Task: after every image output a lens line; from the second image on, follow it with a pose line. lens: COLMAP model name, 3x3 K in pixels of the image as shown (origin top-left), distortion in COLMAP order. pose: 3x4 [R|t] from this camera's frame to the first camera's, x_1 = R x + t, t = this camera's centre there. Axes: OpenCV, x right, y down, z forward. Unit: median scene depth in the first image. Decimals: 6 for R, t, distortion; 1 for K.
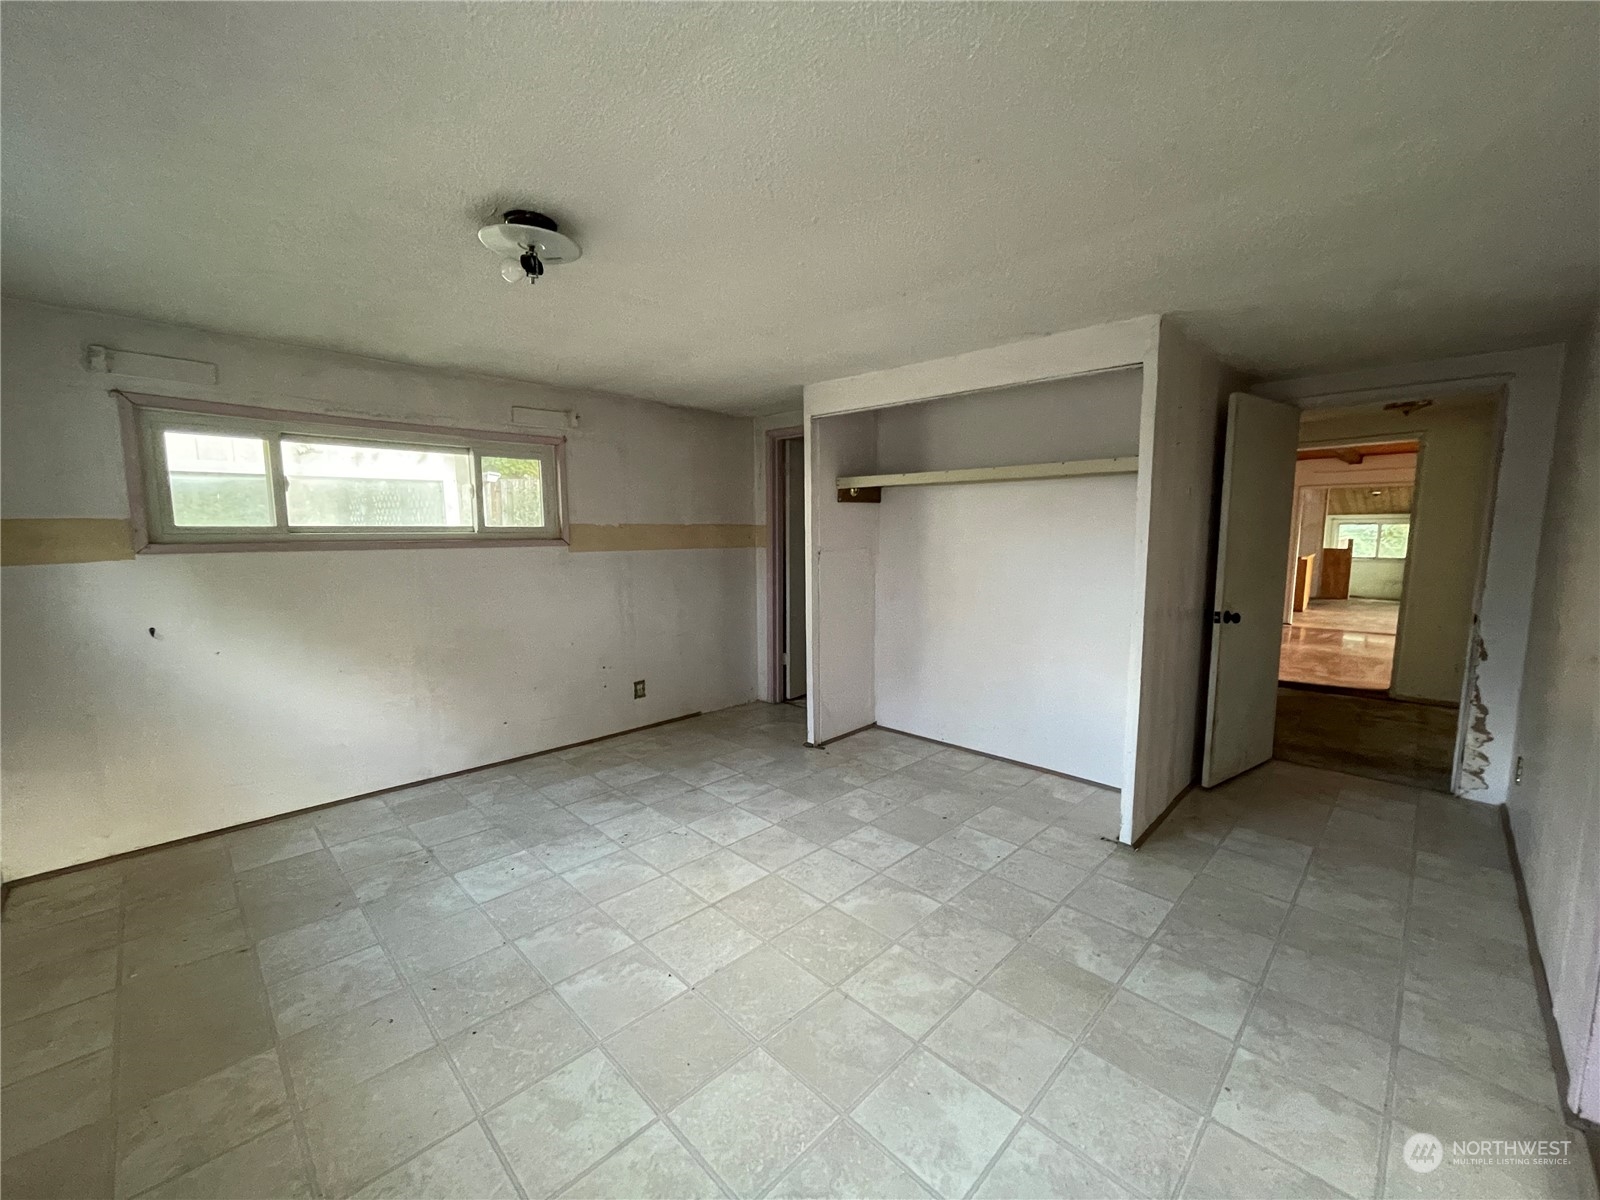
lens RADIAL K [[645.6, 0, 800.0], [0, 645.6, 600.0], [0, 0, 1]] dist [0.000096, -0.000080]
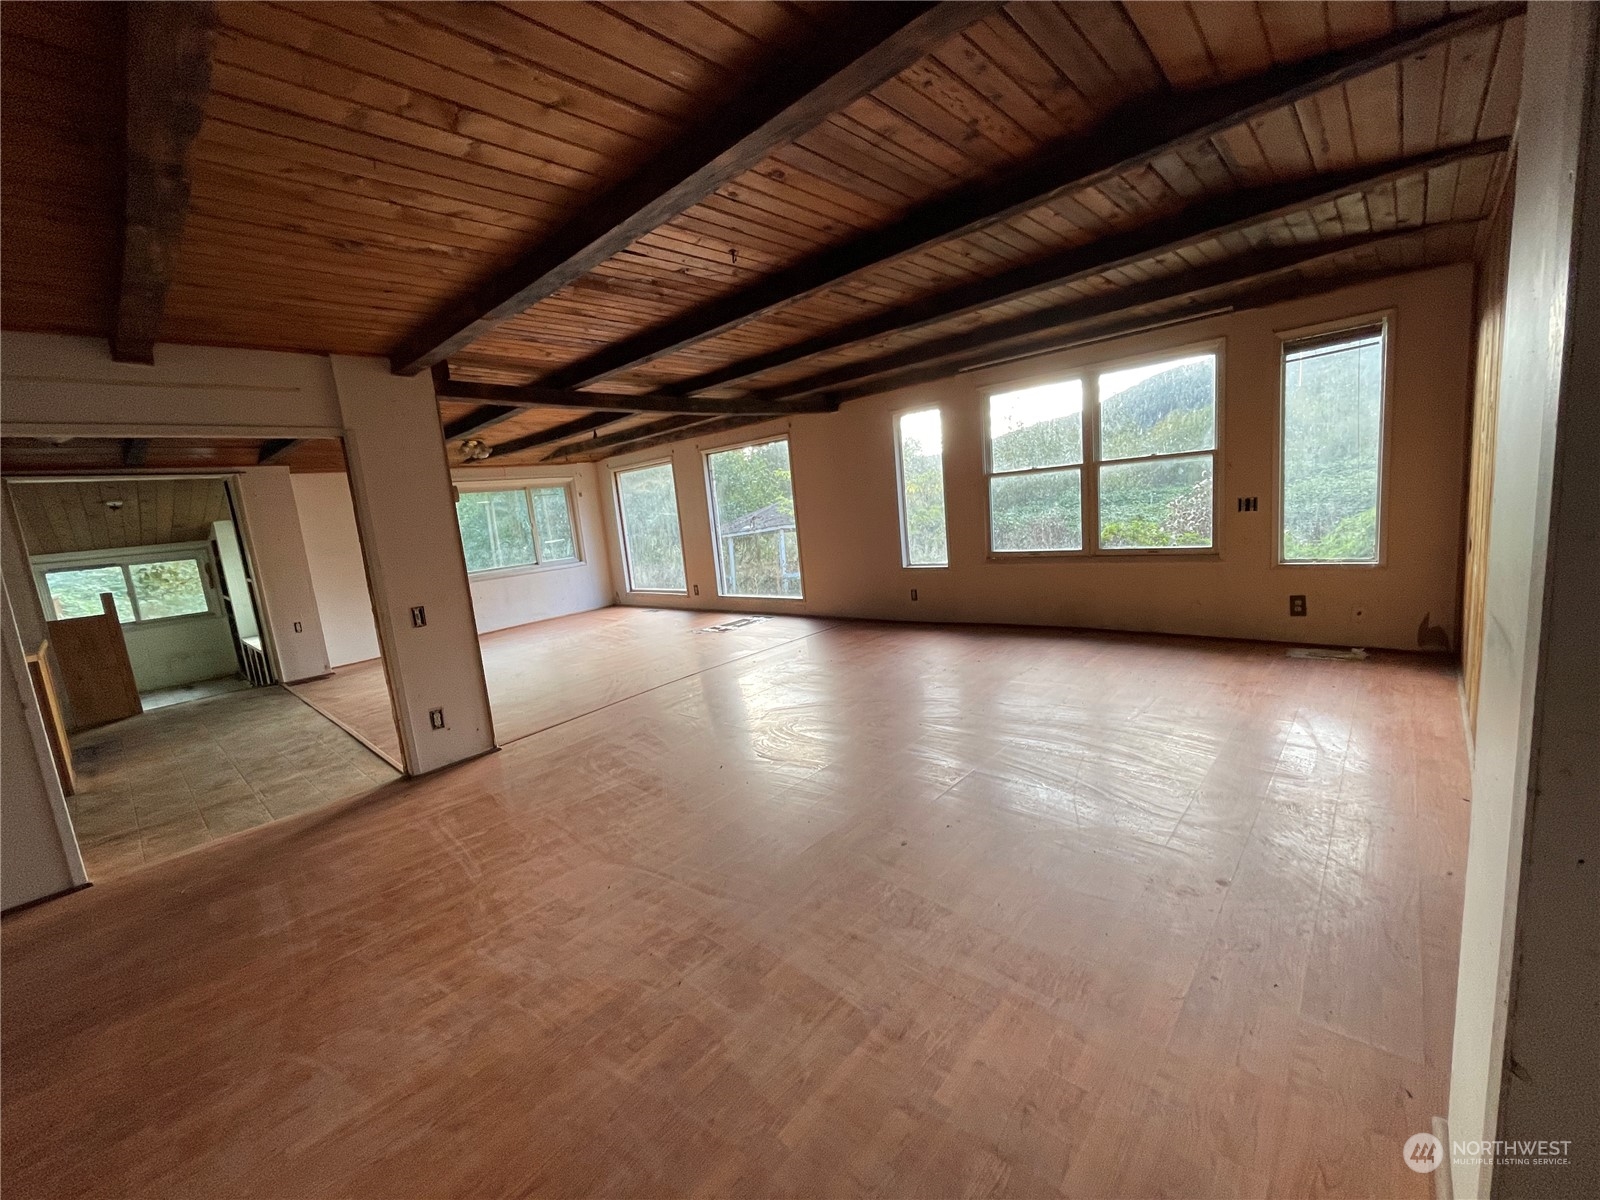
lens RADIAL K [[645.6, 0, 800.0], [0, 645.6, 600.0], [0, 0, 1]] dist [0.000096, -0.000080]
pose [[-0.029435, -0.146173, 0.988821, 0.326272], [0.216135, 0.964916, 0.149073, -0.044832], [-0.975920, 0.218107, 0.003190, 0.448619]]
